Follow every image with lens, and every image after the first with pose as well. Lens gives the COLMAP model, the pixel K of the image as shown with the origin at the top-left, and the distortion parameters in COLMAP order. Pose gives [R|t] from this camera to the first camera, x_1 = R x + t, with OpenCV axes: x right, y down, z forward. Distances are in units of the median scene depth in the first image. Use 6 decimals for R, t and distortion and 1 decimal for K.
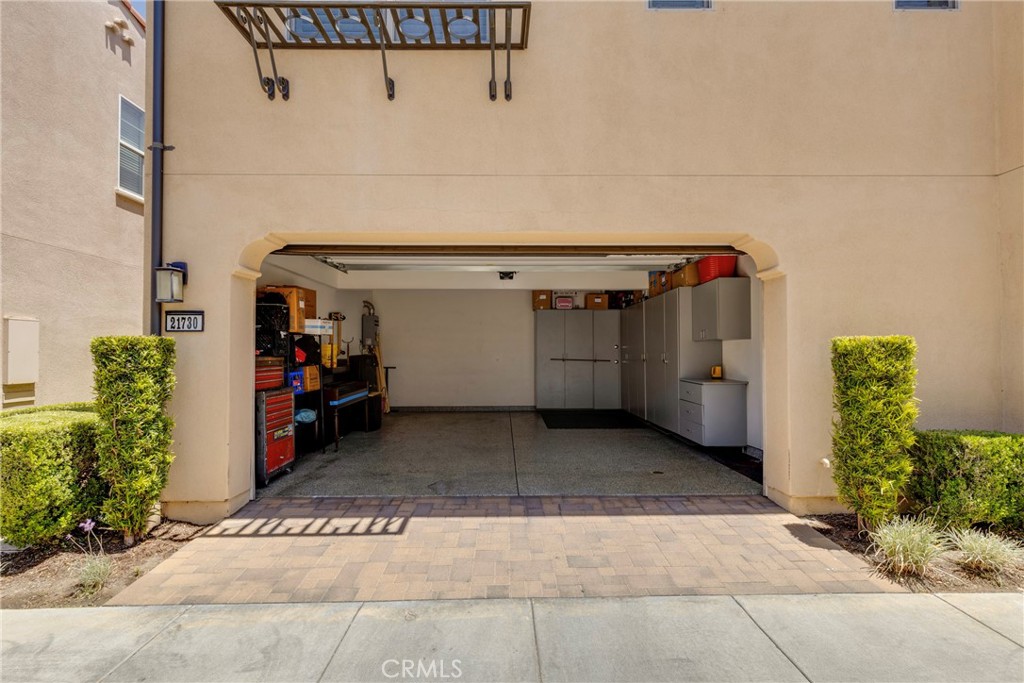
lens RADIAL K [[463.1, 0, 510.9], [0, 463.1, 341.4], [0, 0, 1]] dist [0.009320, -0.001614]
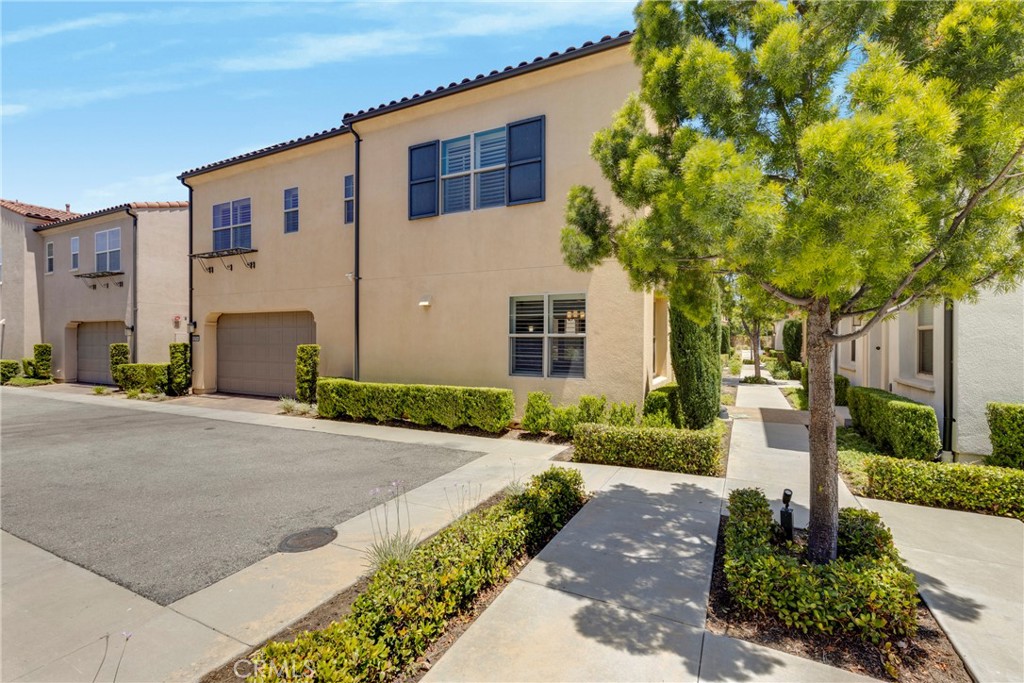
lens RADIAL K [[463.1, 0, 514.0], [0, 463.1, 348.9], [0, 0, 1]] dist [0.009320, -0.001614]
pose [[0.881501, 0.014659, -0.471954, 3.103448], [-0.003373, 0.999688, 0.024751, -0.057124], [0.472170, -0.020226, 0.881275, -0.971671]]
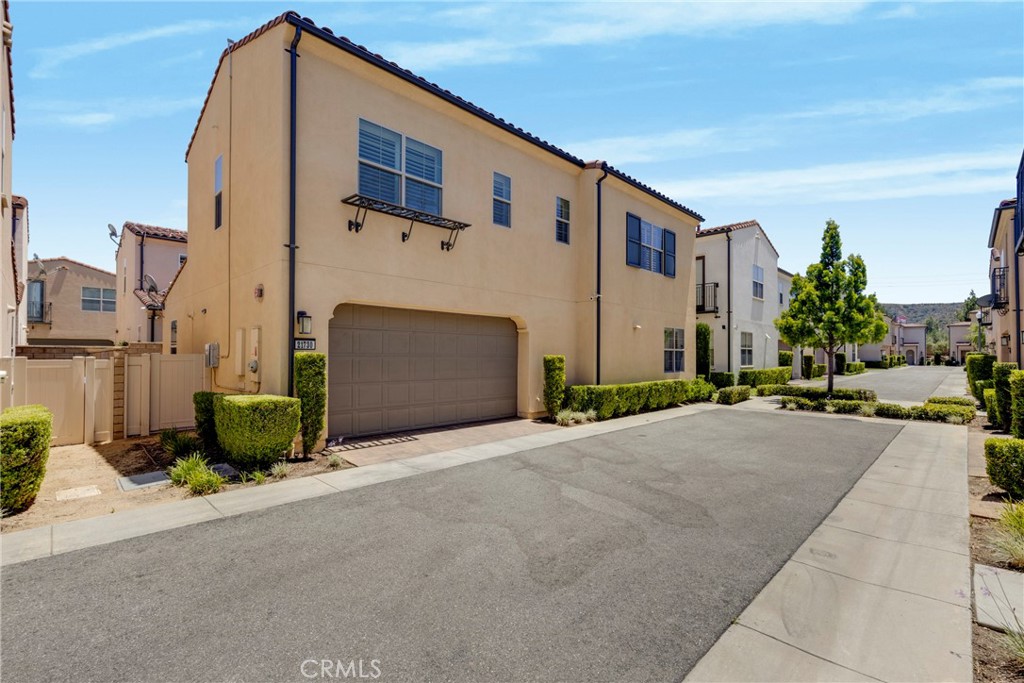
lens RADIAL K [[463.1, 0, 518.3], [0, 463.1, 352.2], [0, 0, 1]] dist [0.009320, -0.001614]
pose [[0.701992, 0.011669, 0.712089, -1.417919], [-0.022555, 0.999728, 0.005852, -0.040164], [-0.711827, -0.020169, 0.702065, -0.885360]]
